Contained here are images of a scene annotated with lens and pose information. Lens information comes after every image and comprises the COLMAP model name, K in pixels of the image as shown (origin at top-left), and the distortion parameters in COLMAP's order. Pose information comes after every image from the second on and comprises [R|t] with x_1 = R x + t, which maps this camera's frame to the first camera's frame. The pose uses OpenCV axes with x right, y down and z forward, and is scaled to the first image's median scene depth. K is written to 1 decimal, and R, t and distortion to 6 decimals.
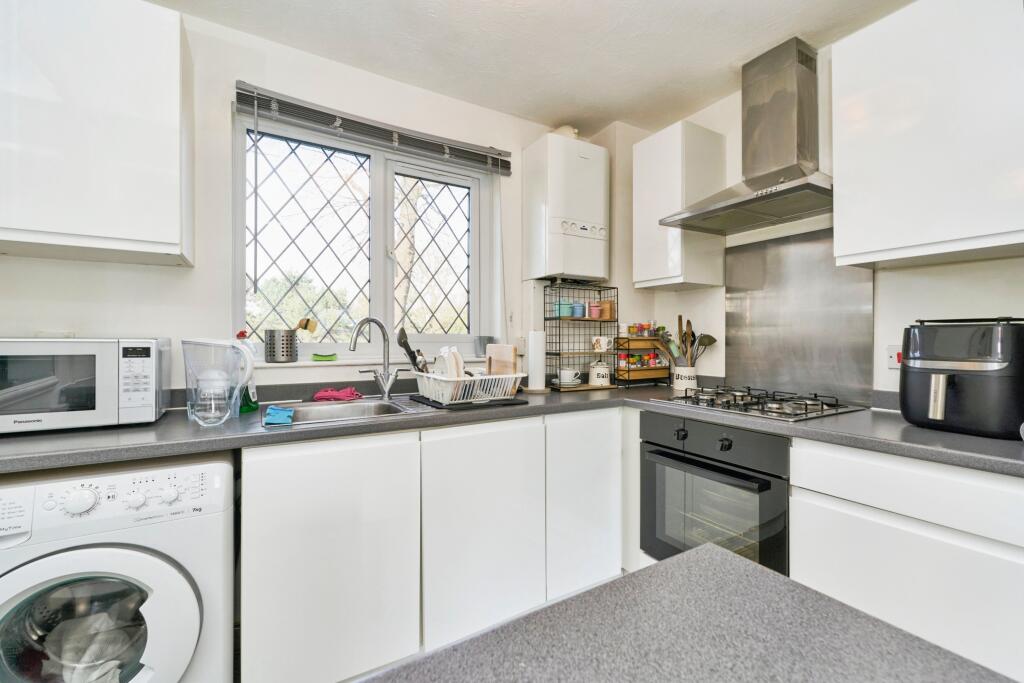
lens RADIAL K [[422.6, 0, 507.0], [0, 422.6, 341.3], [0, 0, 1]] dist [0.013845, 0.000201]
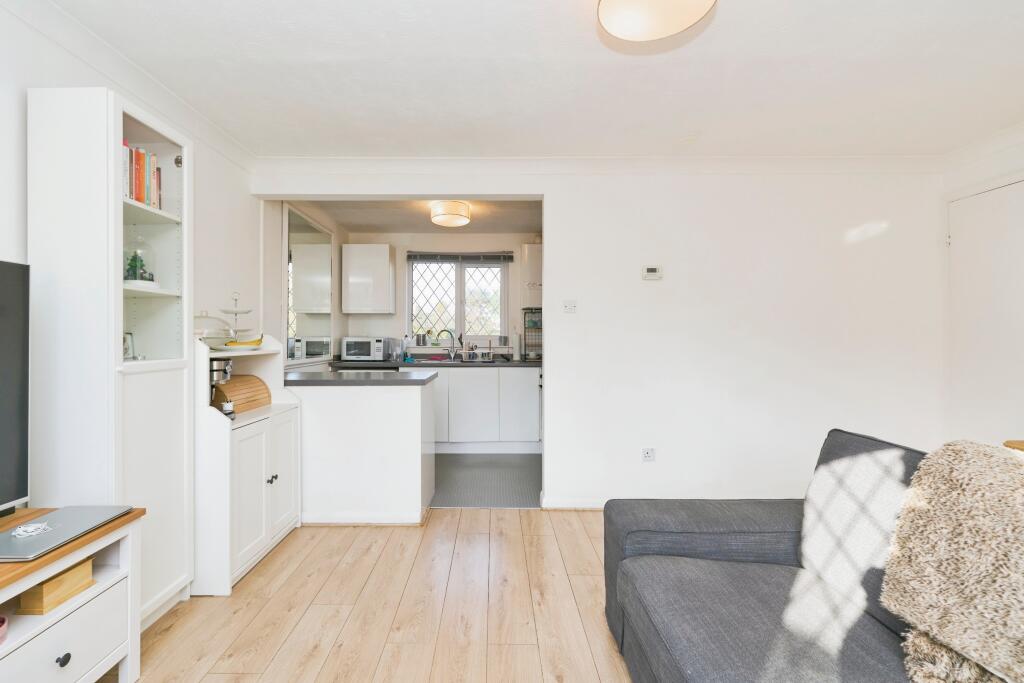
lens RADIAL K [[422.6, 0, 496.0], [0, 422.6, 337.6], [0, 0, 1]] dist [0.013845, 0.000201]
pose [[0.849459, -0.000747, -0.527654, 1.308175], [-0.008950, 0.999835, -0.015824, 0.033105], [0.527578, 0.018165, 0.849312, -1.056745]]
